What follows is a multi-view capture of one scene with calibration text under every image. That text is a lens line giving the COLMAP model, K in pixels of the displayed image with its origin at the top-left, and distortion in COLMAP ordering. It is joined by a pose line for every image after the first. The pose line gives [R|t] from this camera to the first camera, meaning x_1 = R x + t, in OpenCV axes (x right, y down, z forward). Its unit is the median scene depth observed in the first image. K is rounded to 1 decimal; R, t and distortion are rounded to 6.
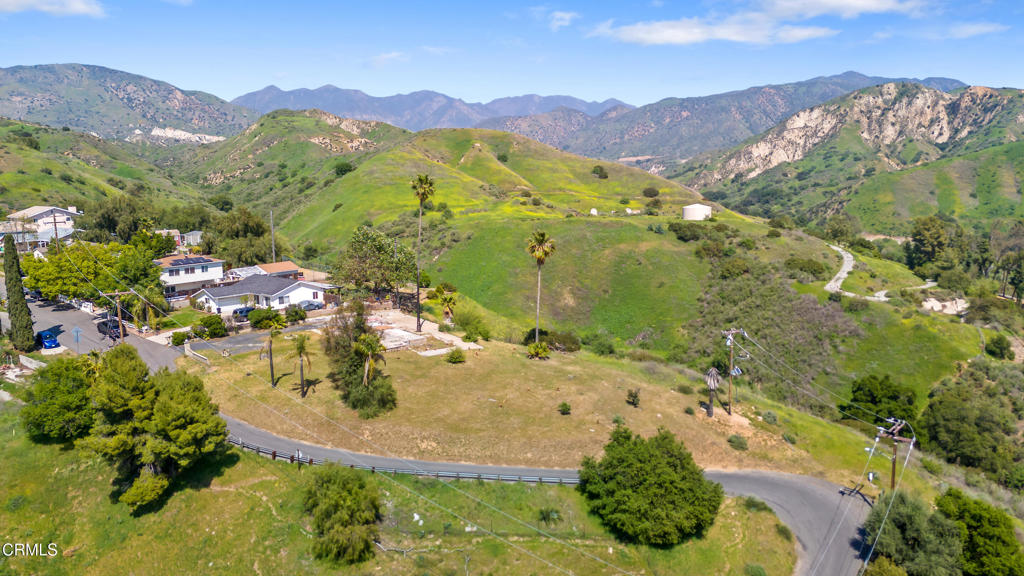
lens RADIAL K [[751.9, 0, 516.5], [0, 751.9, 288.4], [0, 0, 1]] dist [0.083135, -0.077780]
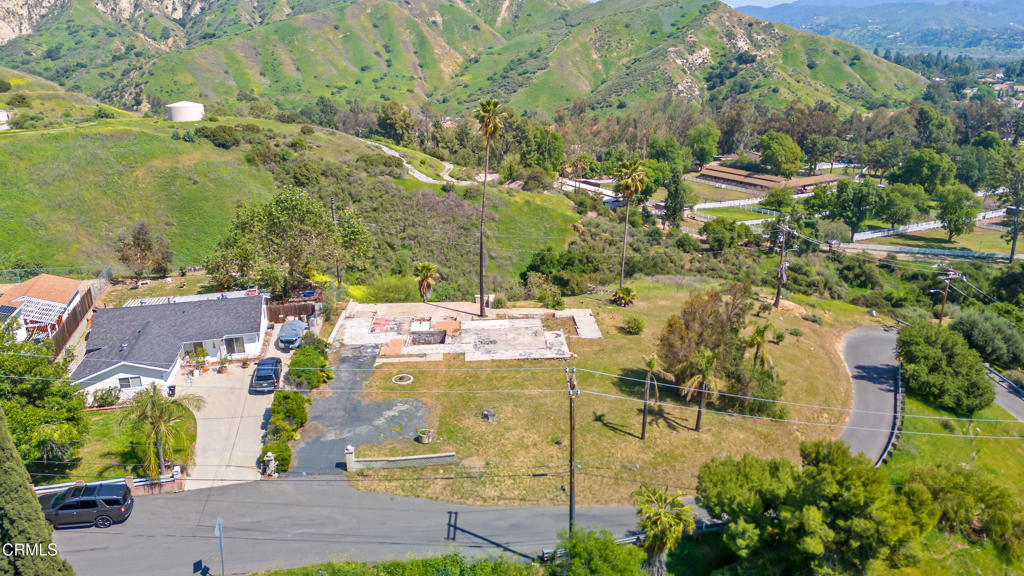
lens RADIAL K [[751.9, 0, 516.5], [0, 751.9, 288.4], [0, 0, 1]] dist [0.083135, -0.077780]
pose [[0.555427, -0.263766, 0.788625, -0.086459], [0.137879, 0.964446, 0.225464, -0.016204], [-0.820055, -0.016494, 0.572046, 0.067075]]
